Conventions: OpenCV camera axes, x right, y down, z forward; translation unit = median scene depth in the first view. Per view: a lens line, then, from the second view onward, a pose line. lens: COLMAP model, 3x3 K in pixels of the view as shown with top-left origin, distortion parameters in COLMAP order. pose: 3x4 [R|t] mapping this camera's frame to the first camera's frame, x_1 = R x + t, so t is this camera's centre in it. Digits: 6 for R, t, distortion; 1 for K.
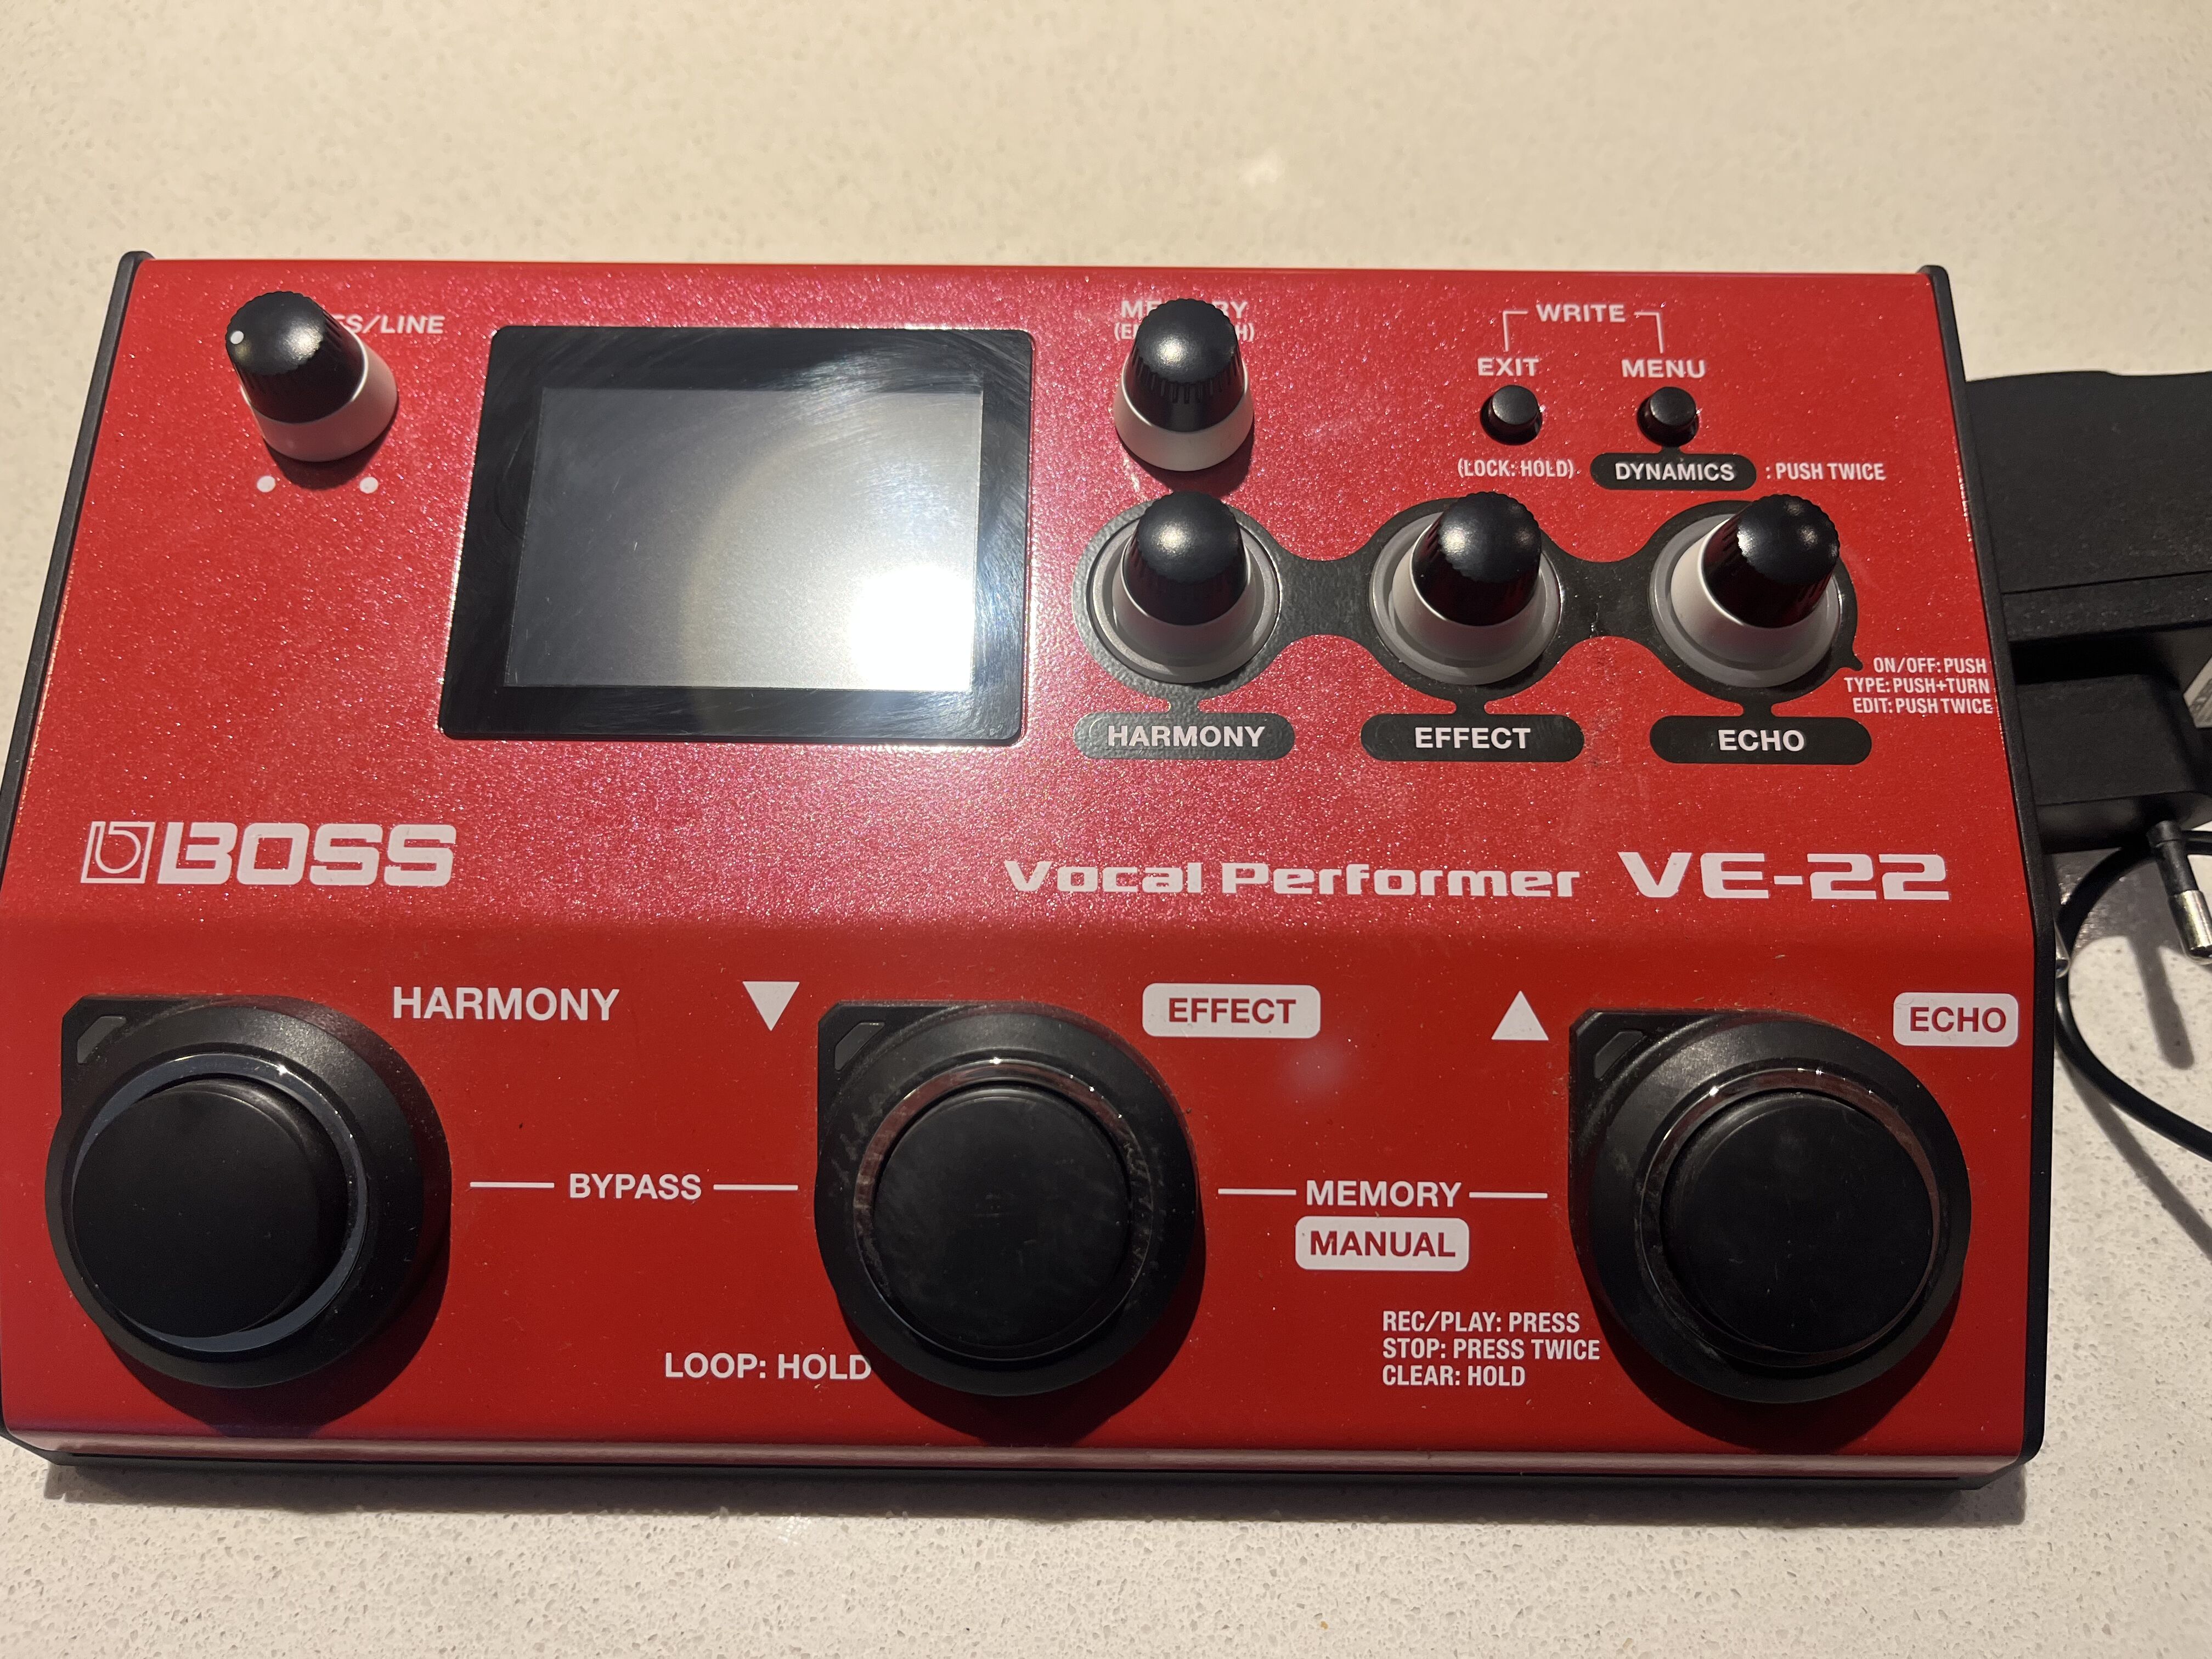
lens RADIAL K [[1687.6, 0, 1095.3], [0, 1687.6, 829.6], [0, 0, 1]] dist [0.036925, -0.077622]
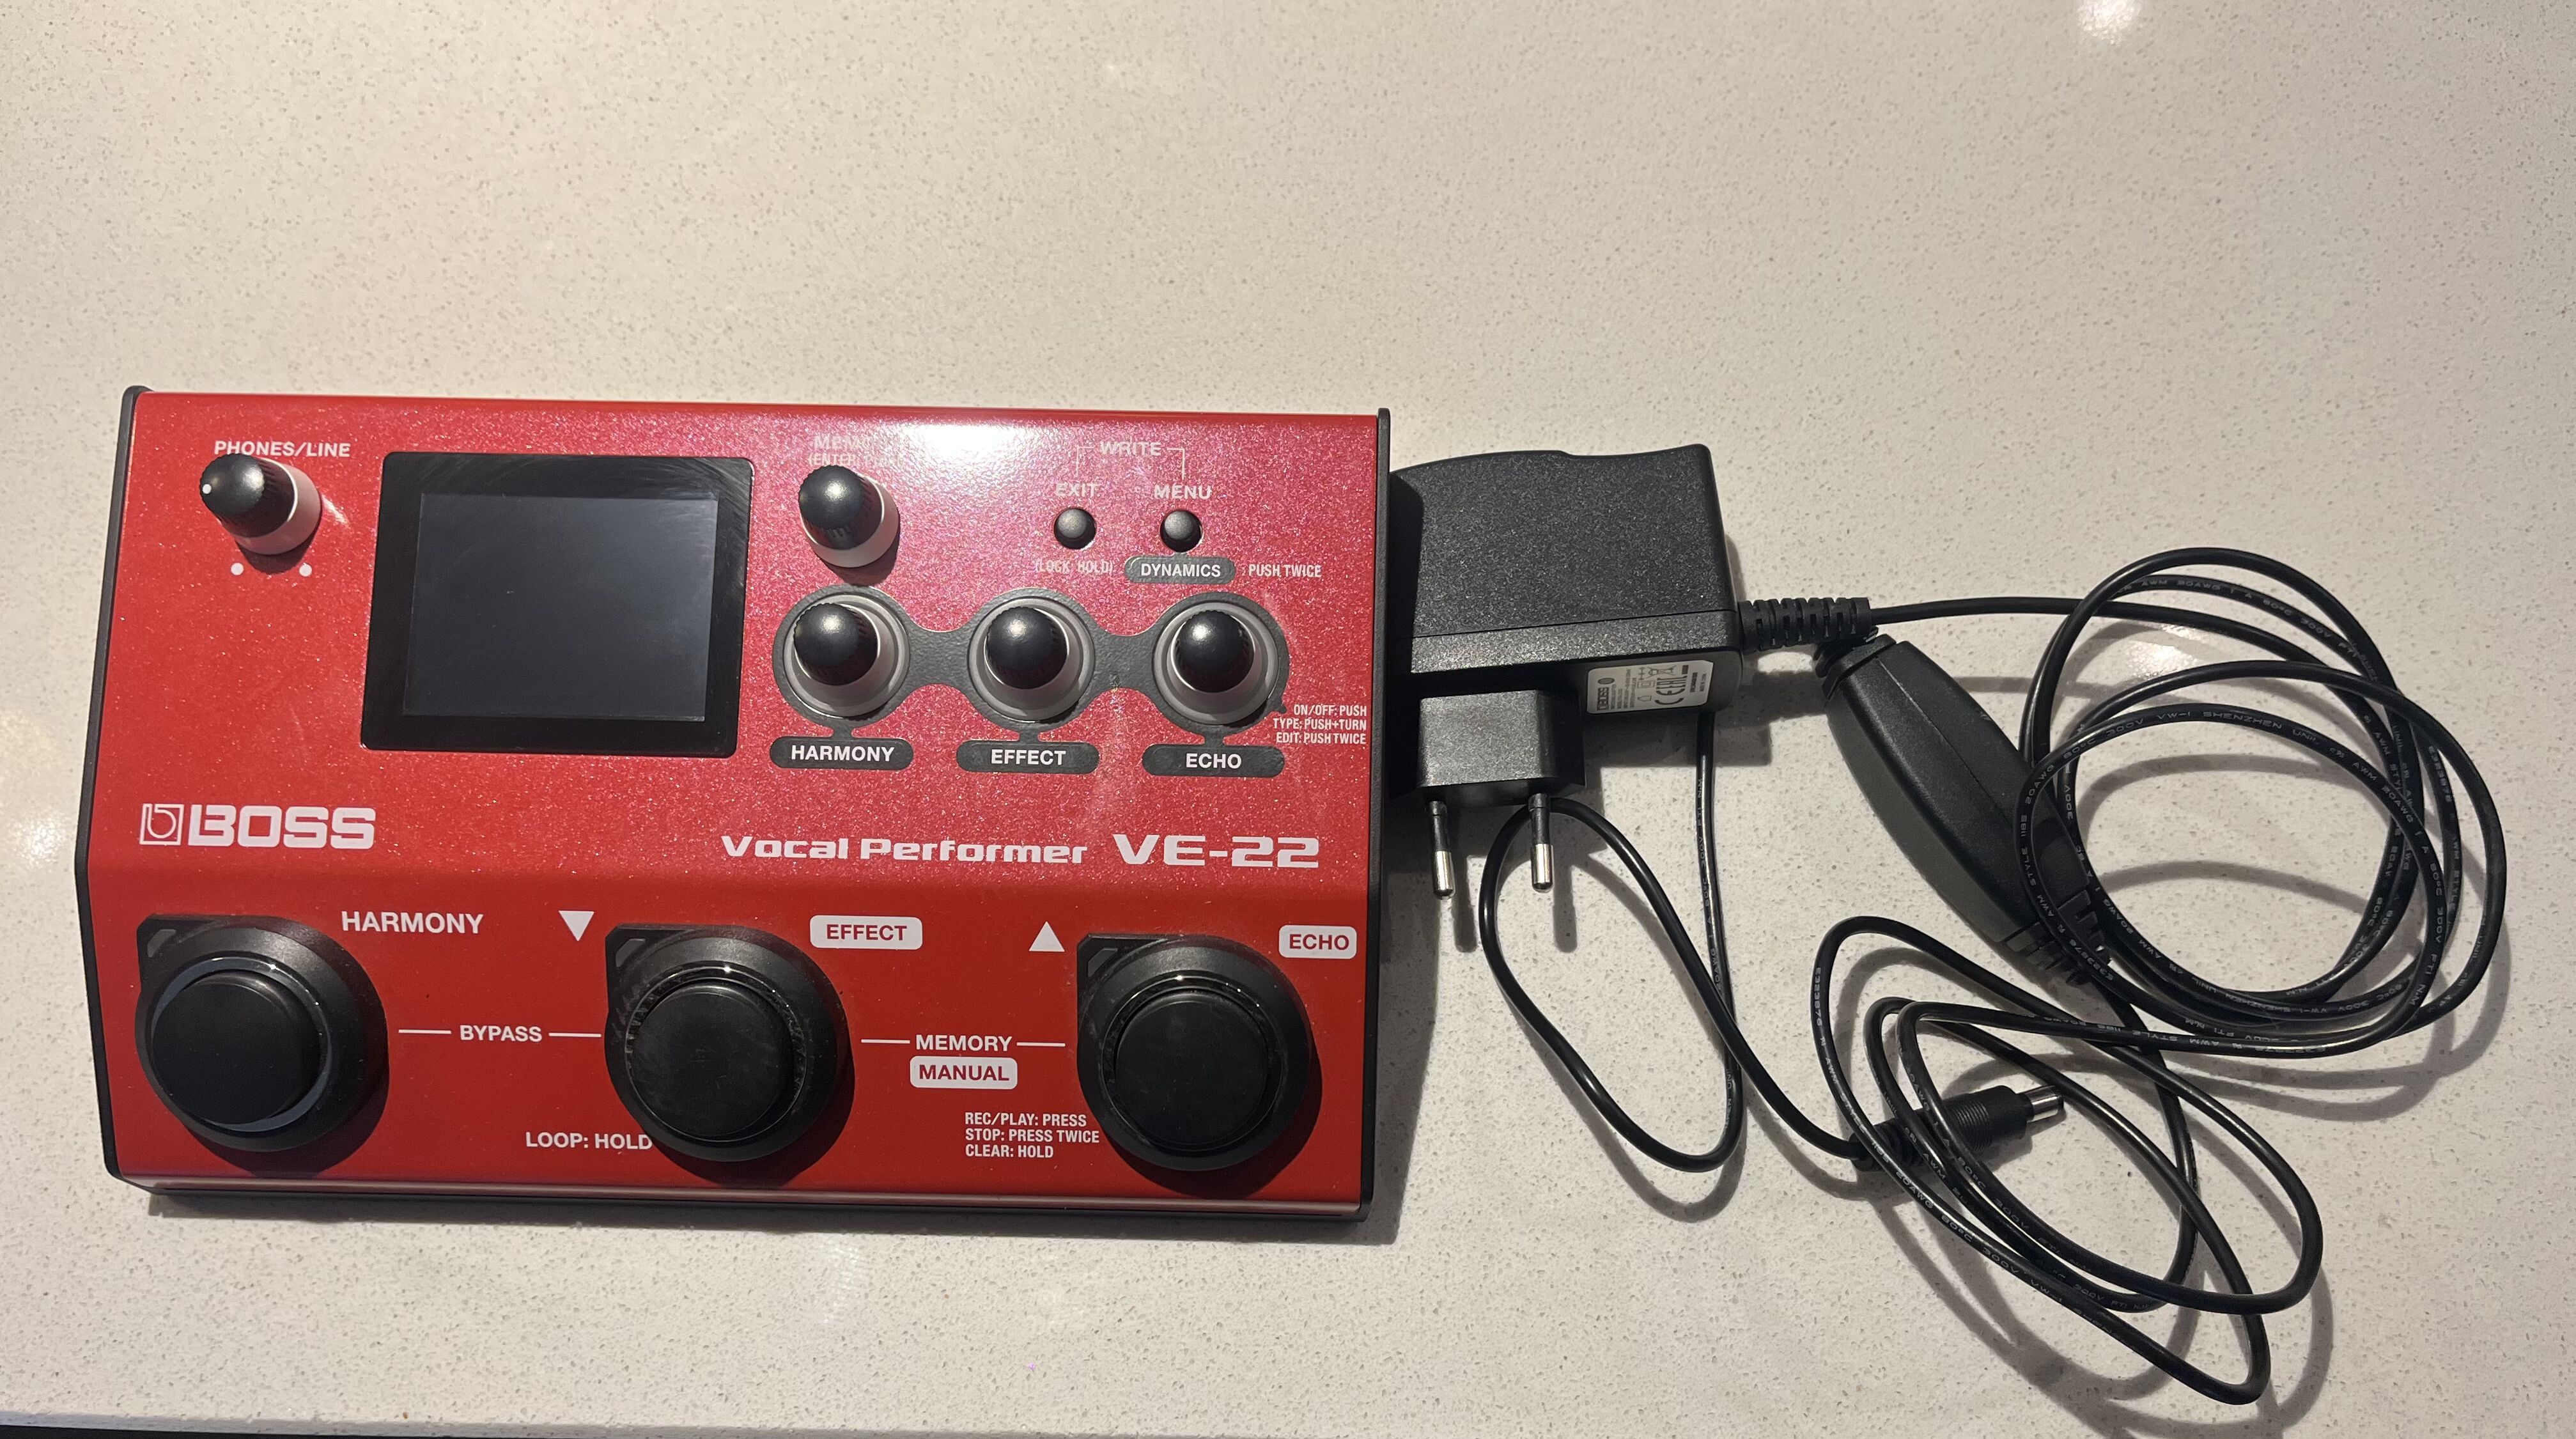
lens RADIAL K [[2011.4, 0, 1285.1], [0, 2011.4, 793.9], [0, 0, 1]] dist [0.092164, -0.125840]
pose [[0.999368, 0.010448, -0.033963, 0.534236], [-0.004133, 0.983490, 0.180914, -0.364513], [0.035292, -0.180659, 0.982912, -0.830788]]
